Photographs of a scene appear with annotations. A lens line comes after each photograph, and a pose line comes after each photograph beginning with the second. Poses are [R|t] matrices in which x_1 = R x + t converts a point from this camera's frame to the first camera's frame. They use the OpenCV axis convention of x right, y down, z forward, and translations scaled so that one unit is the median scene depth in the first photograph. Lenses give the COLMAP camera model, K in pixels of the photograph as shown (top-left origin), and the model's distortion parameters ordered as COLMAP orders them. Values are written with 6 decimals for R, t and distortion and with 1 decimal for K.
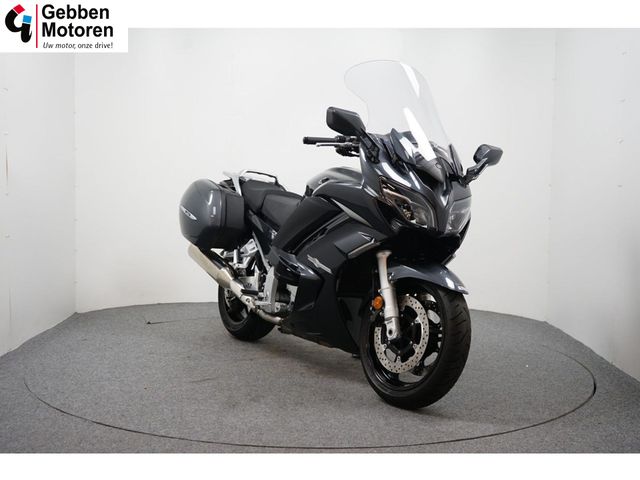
lens RADIAL K [[833.8, 0, 320.0], [0, 833.8, 240.0], [0, 0, 1]] dist [-0.000849, -0.003995]
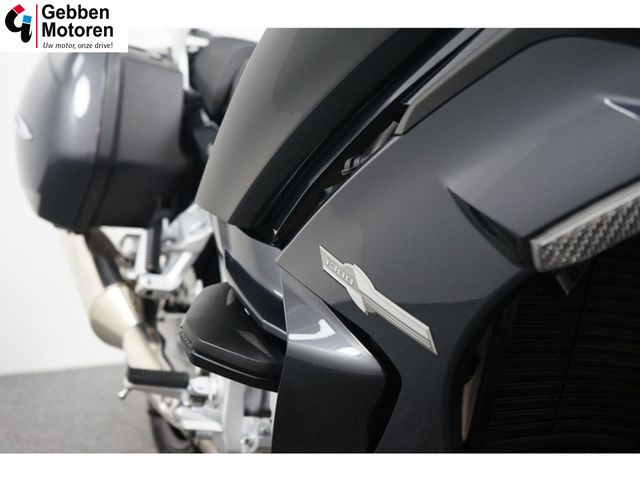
lens RADIAL K [[1003.4, 0, 320.0], [0, 1003.4, 240.0], [0, 0, 1]] dist [0.001825, -0.002201]
pose [[0.991702, 0.001513, -0.128549, 0.017614], [-0.000202, 0.999948, 0.010208, 0.014356], [0.128558, -0.010097, 0.991651, 0.798026]]
